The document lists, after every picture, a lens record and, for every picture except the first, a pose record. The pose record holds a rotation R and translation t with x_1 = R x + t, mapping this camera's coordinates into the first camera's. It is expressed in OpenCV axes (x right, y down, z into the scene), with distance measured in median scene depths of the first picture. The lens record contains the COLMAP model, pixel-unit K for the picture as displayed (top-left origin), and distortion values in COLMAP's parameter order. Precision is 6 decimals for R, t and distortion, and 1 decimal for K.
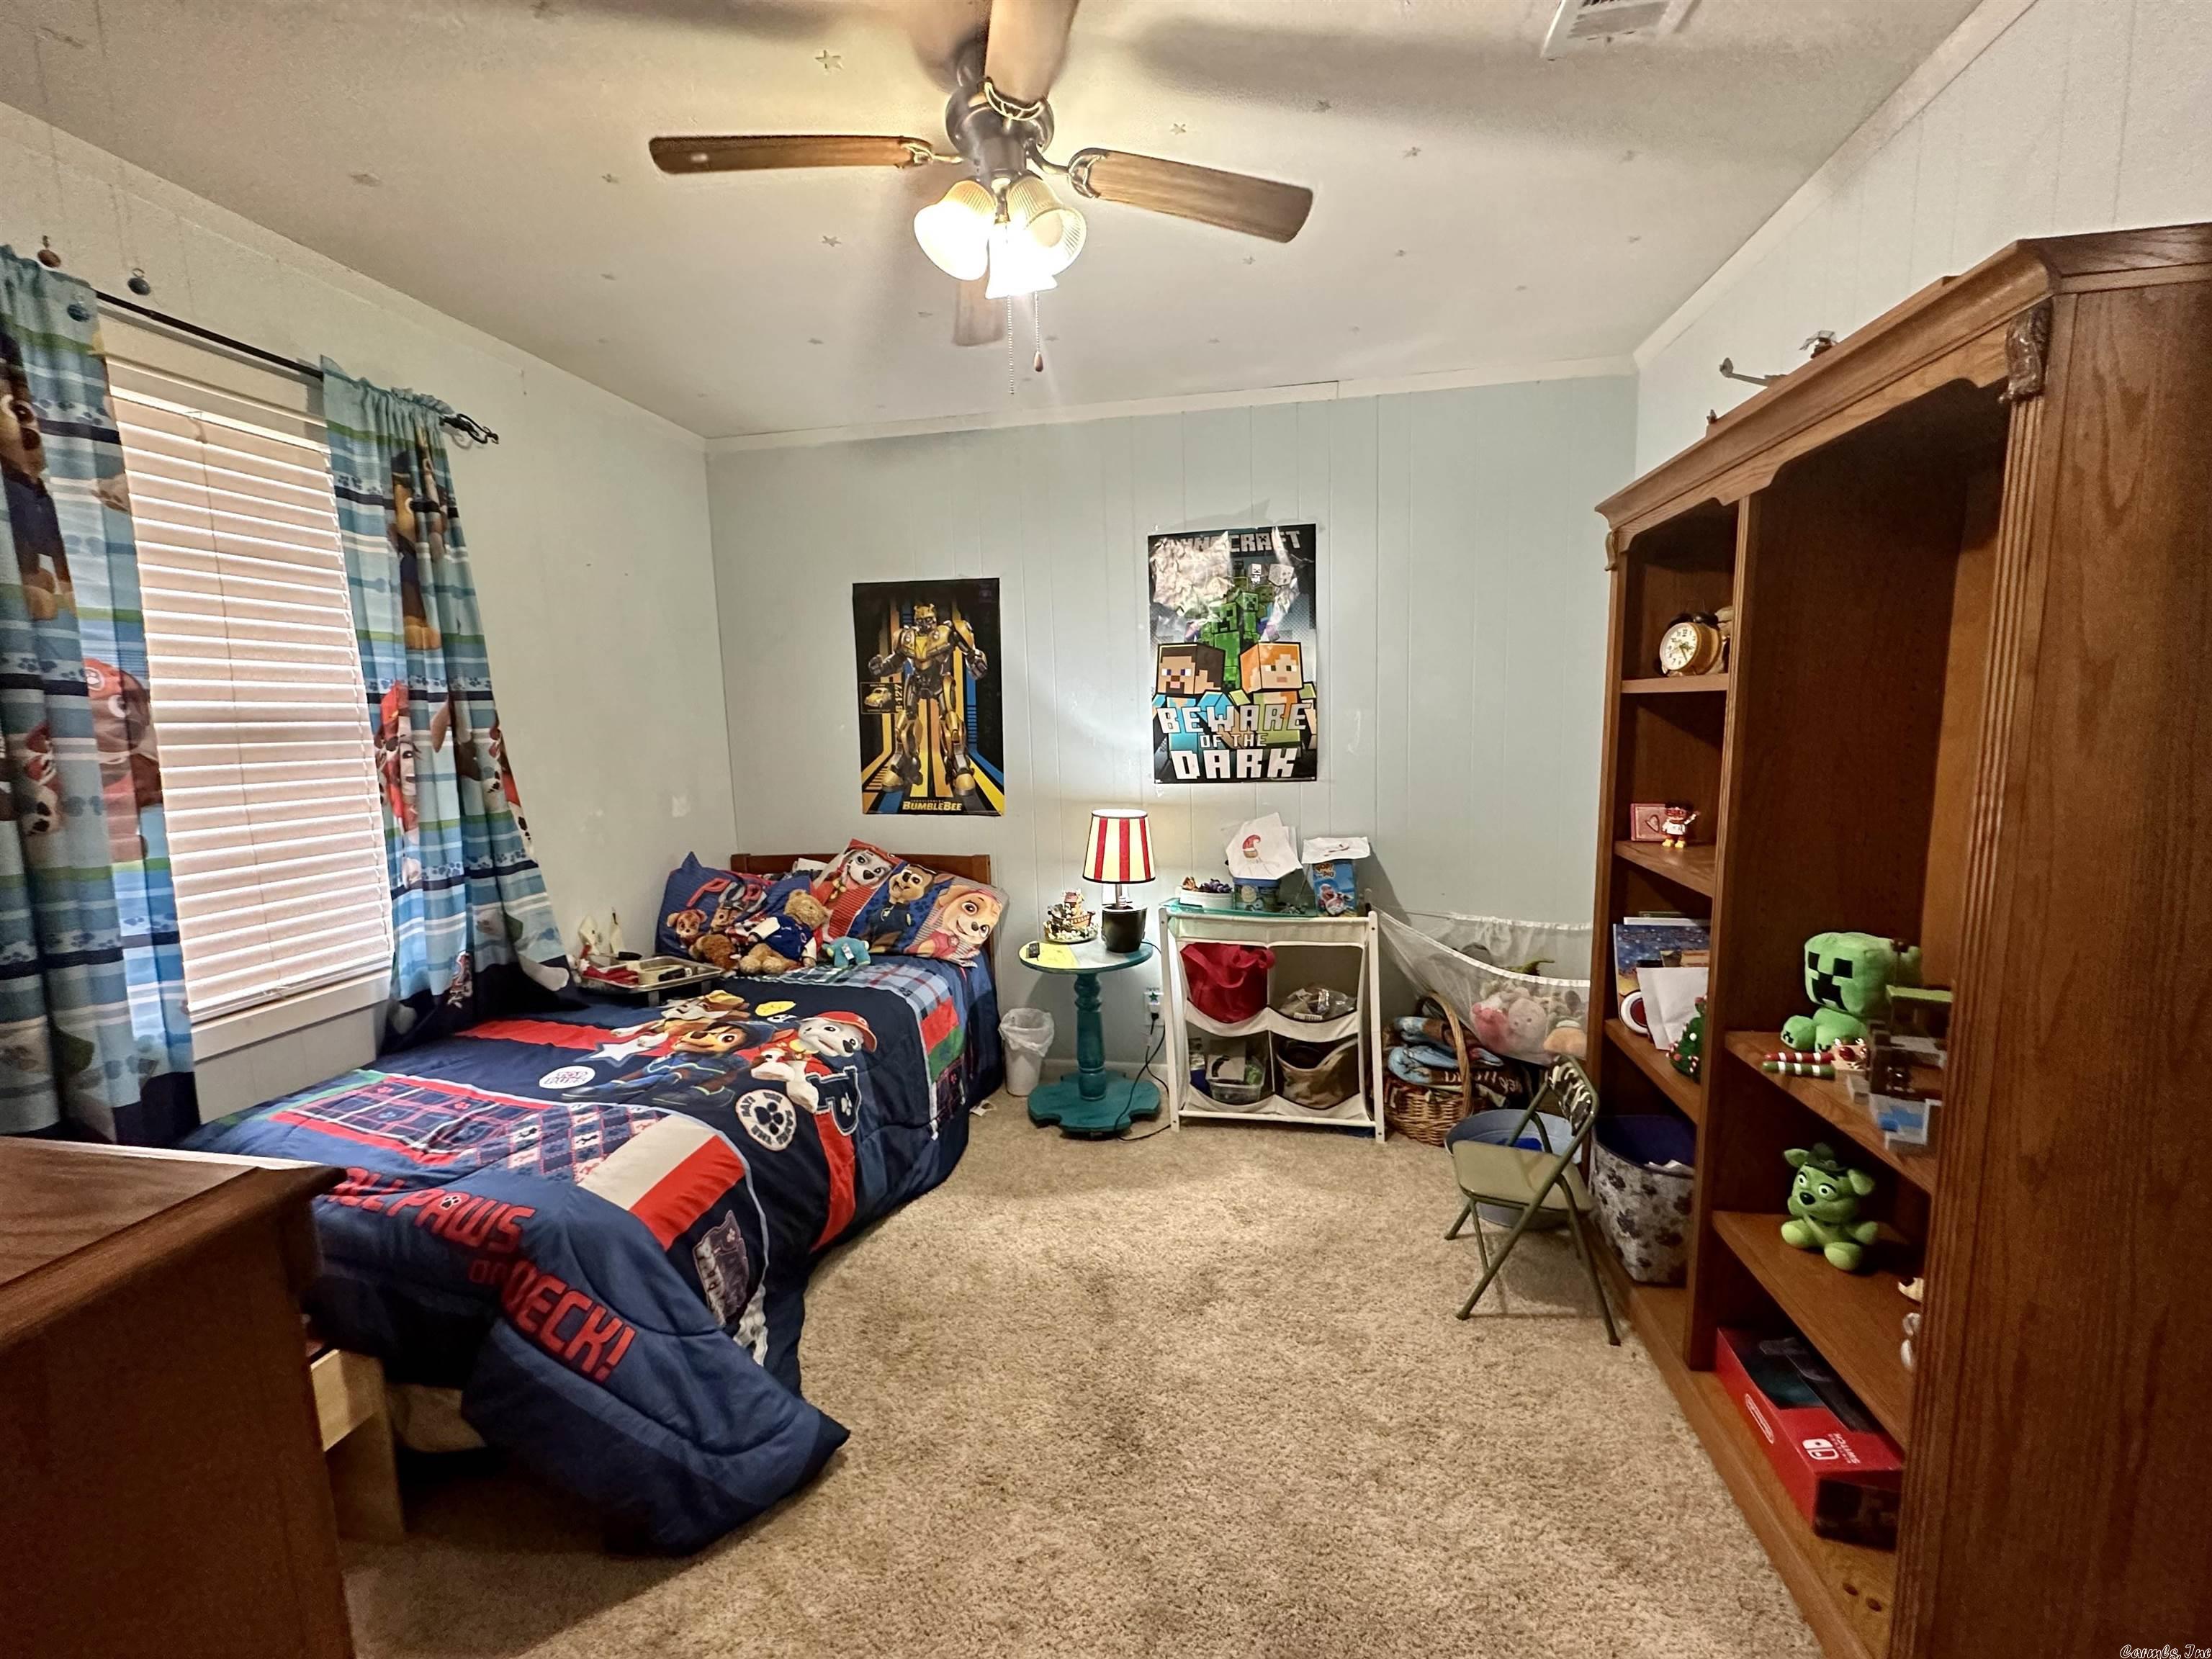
lens RADIAL K [[885.0, 0, 1109.3], [0, 885.0, 829.3], [0, 0, 1]] dist [-0.000404, -0.000051]
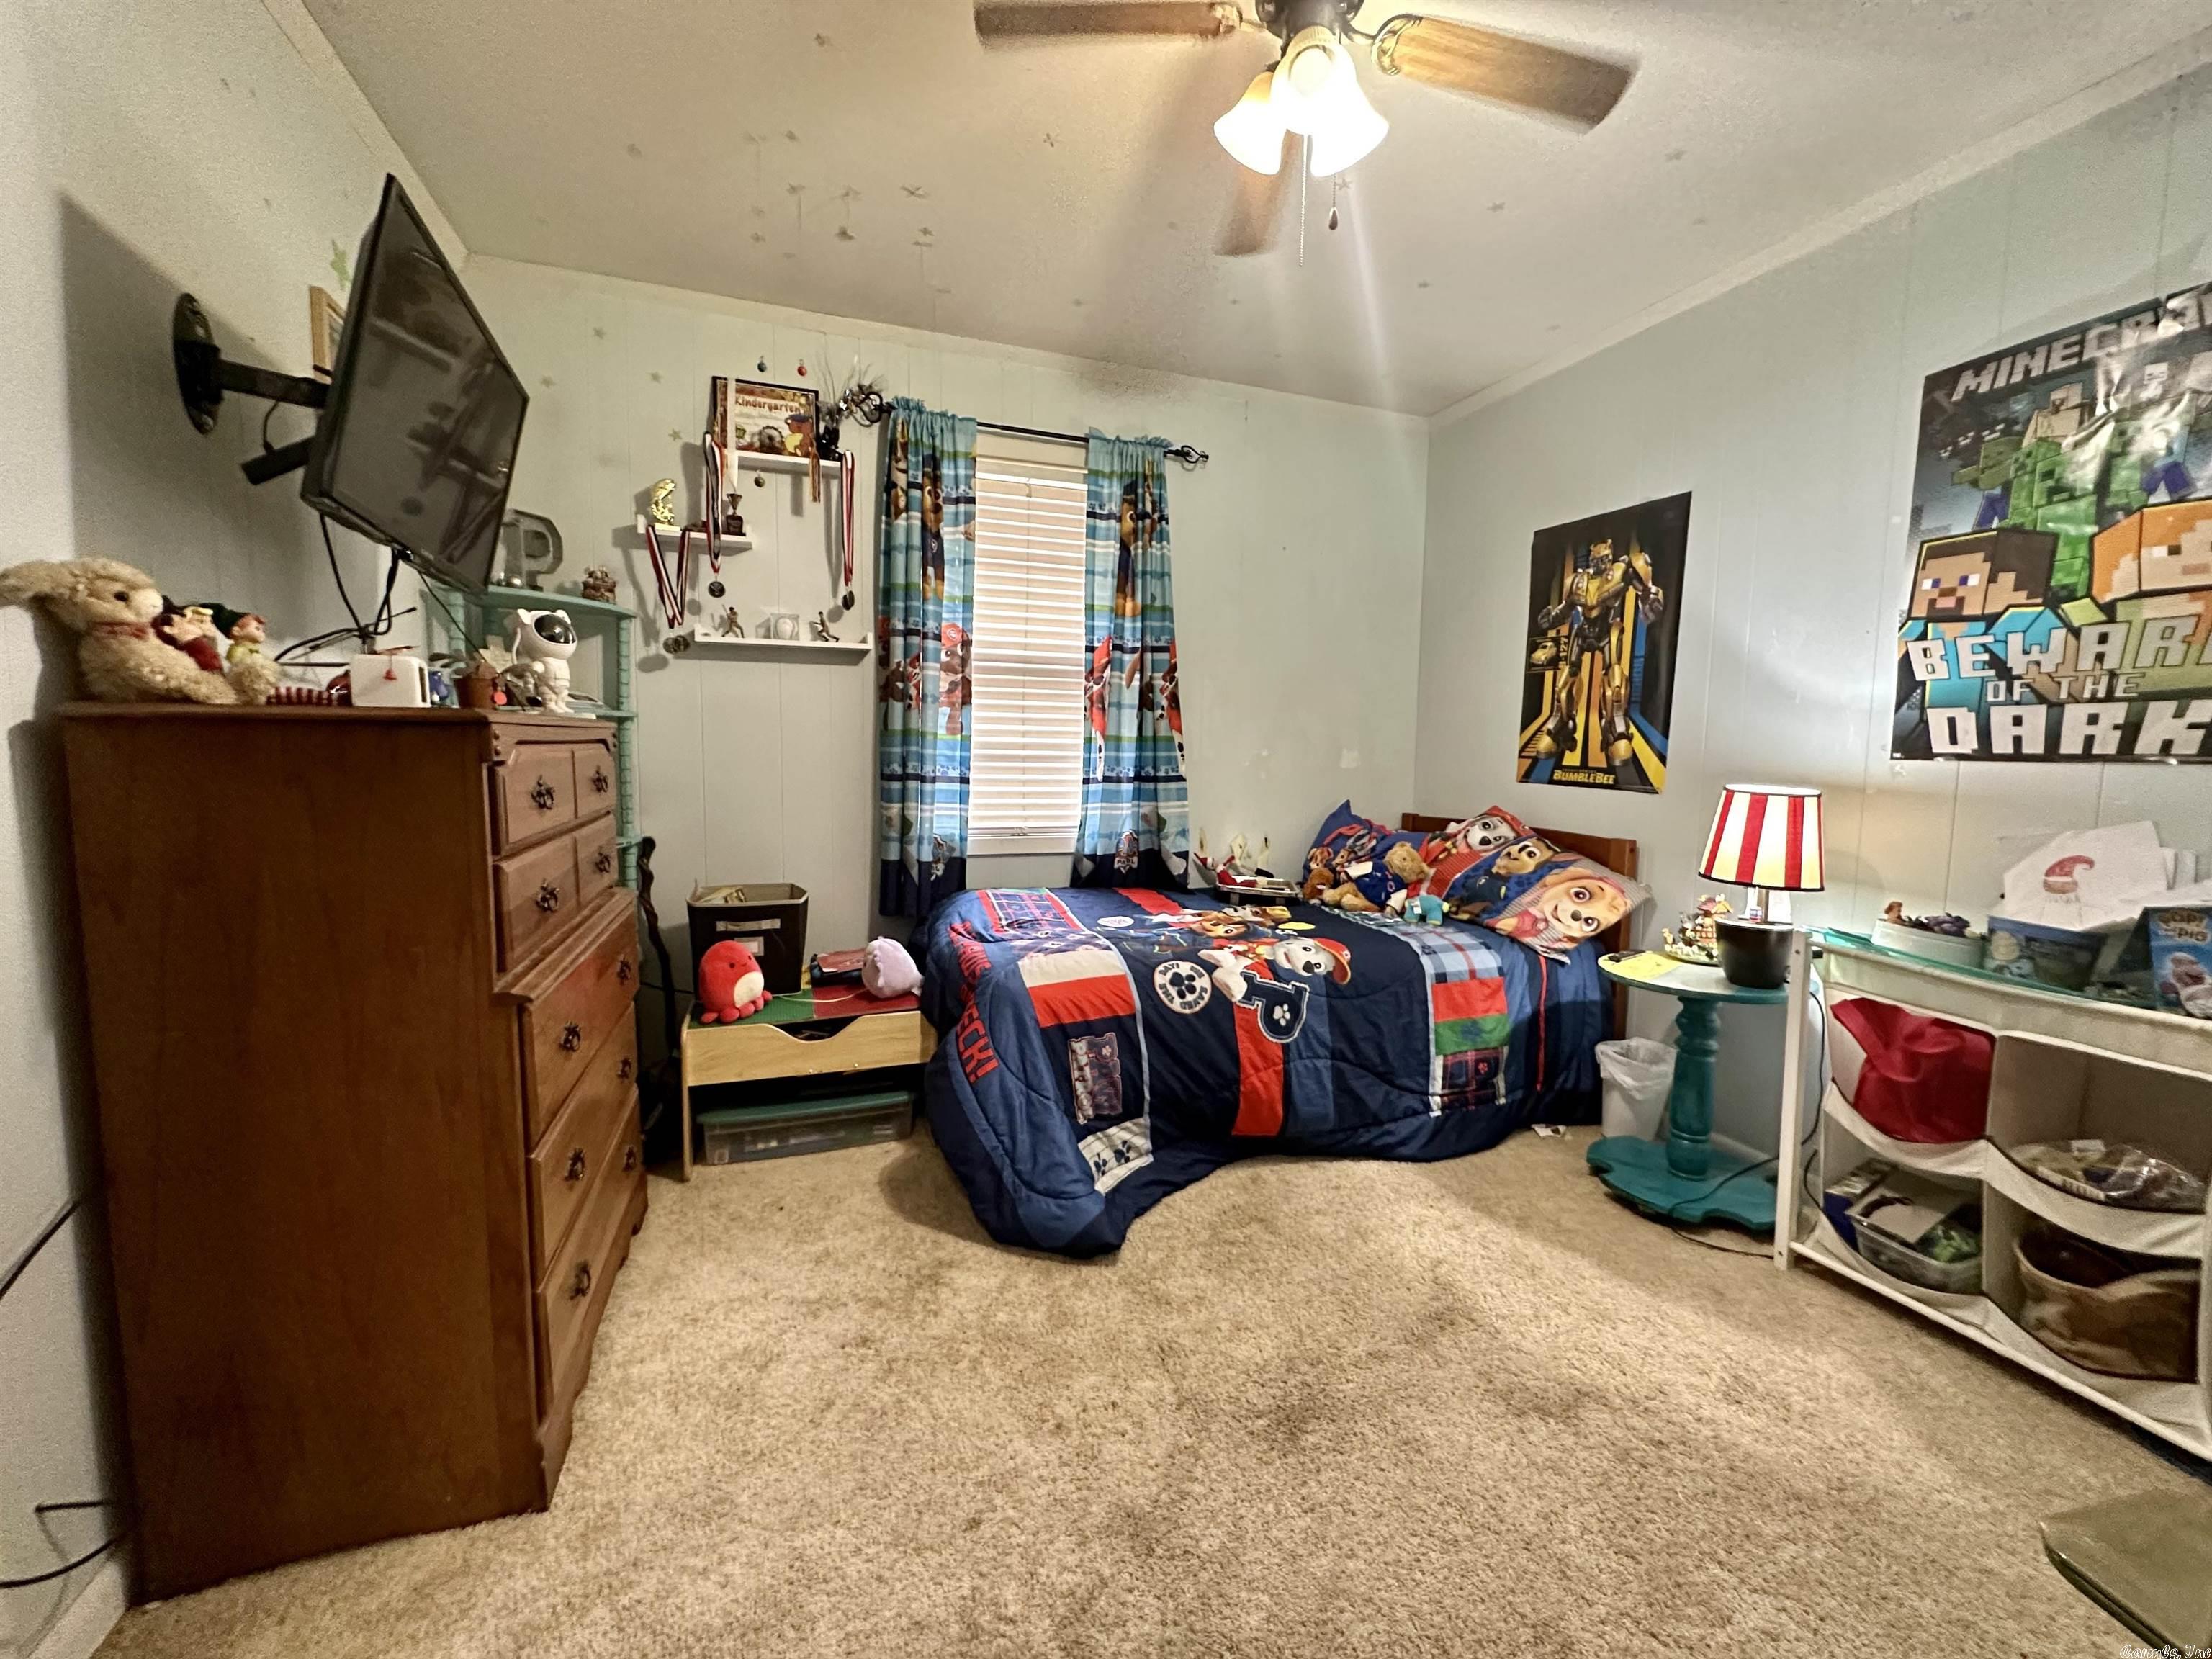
lens RADIAL K [[885.0, 0, 1109.3], [0, 885.0, 829.3], [0, 0, 1]] dist [-0.000404, -0.000051]
pose [[0.504101, 0.116063, -0.855810, 0.357407], [-0.140309, 0.988770, 0.051448, 0.051223], [0.852171, 0.094143, 0.514725, 0.197436]]
